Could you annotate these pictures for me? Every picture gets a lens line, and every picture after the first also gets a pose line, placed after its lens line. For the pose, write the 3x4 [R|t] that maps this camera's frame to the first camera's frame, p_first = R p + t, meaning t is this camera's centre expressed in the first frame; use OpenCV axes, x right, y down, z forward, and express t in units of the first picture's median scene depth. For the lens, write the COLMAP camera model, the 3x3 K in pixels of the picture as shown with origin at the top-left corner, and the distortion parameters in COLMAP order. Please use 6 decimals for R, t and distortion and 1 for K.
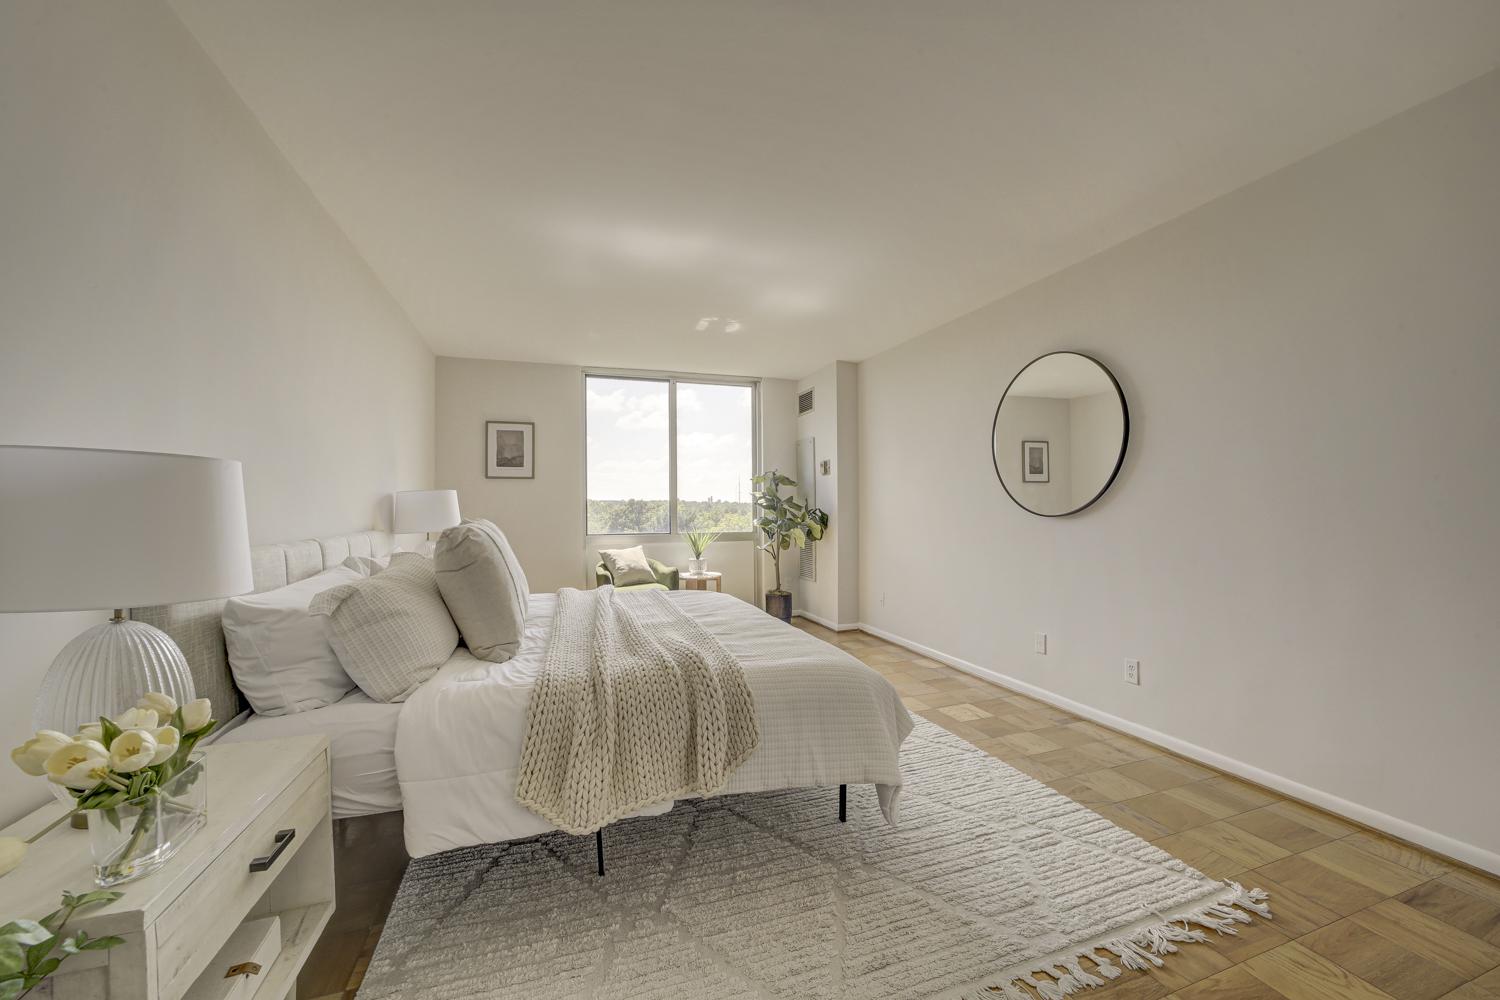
lens RADIAL K [[611.7, 0, 744.1], [0, 611.7, 509.4], [0, 0, 1]] dist [-0.022516, 0.000826]
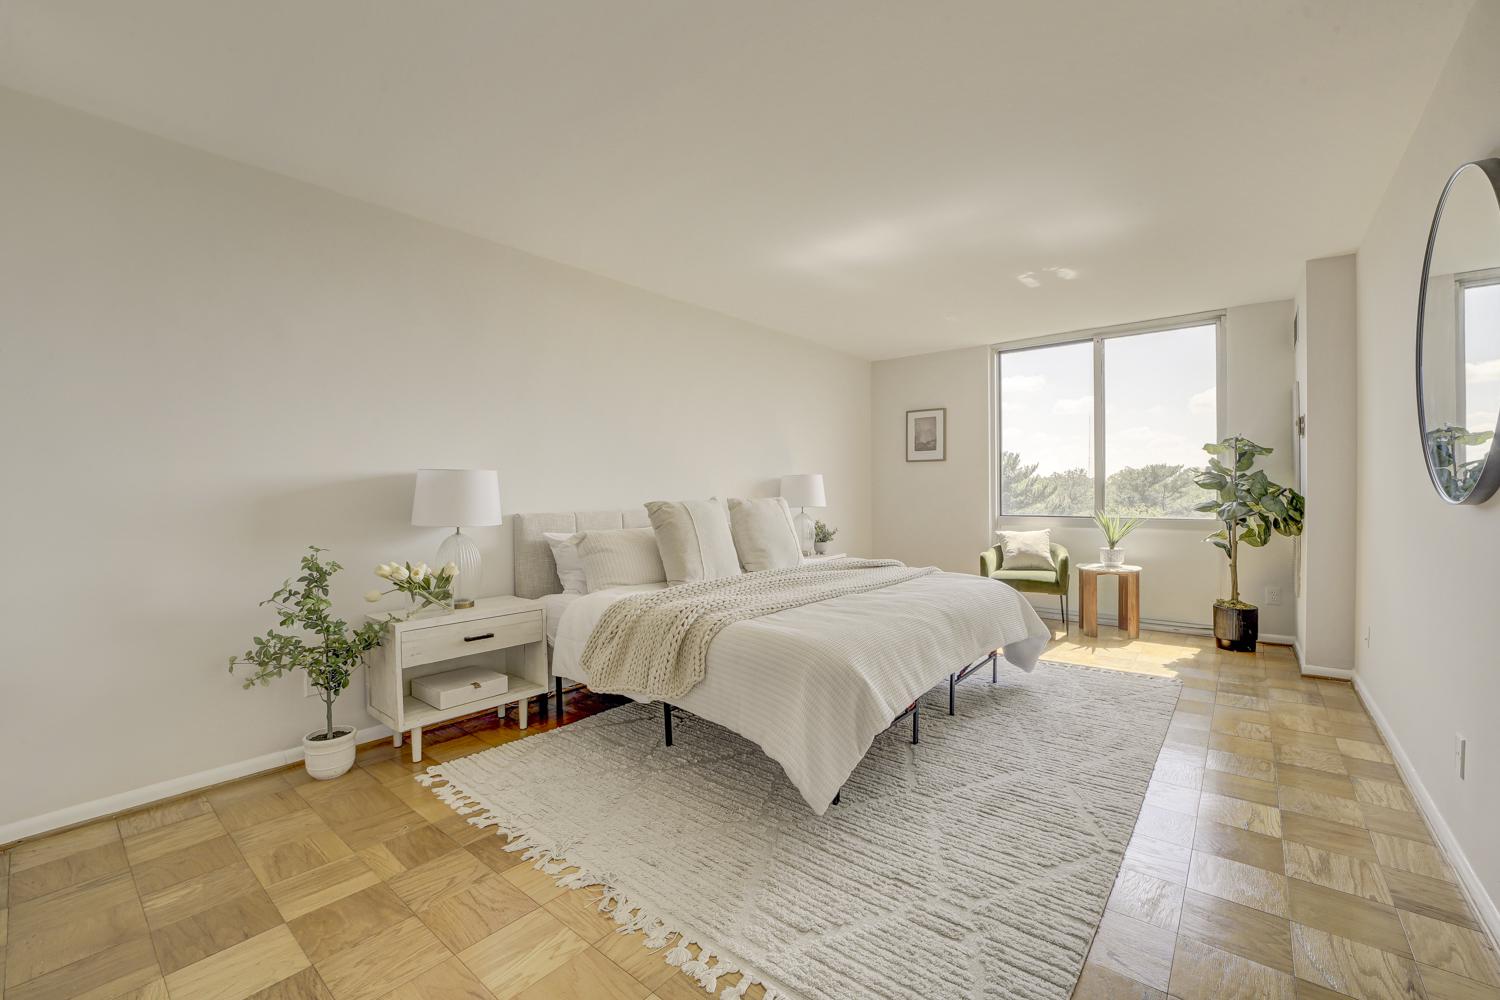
lens RADIAL K [[611.7, 0, 742.7], [0, 611.7, 492.0], [0, 0, 1]] dist [-0.022516, 0.000826]
pose [[0.506003, 0.002281, -0.862529, 0.397586], [0.001707, 0.999992, 0.003646, 0.000177], [0.862530, -0.003318, 0.505995, 0.156528]]
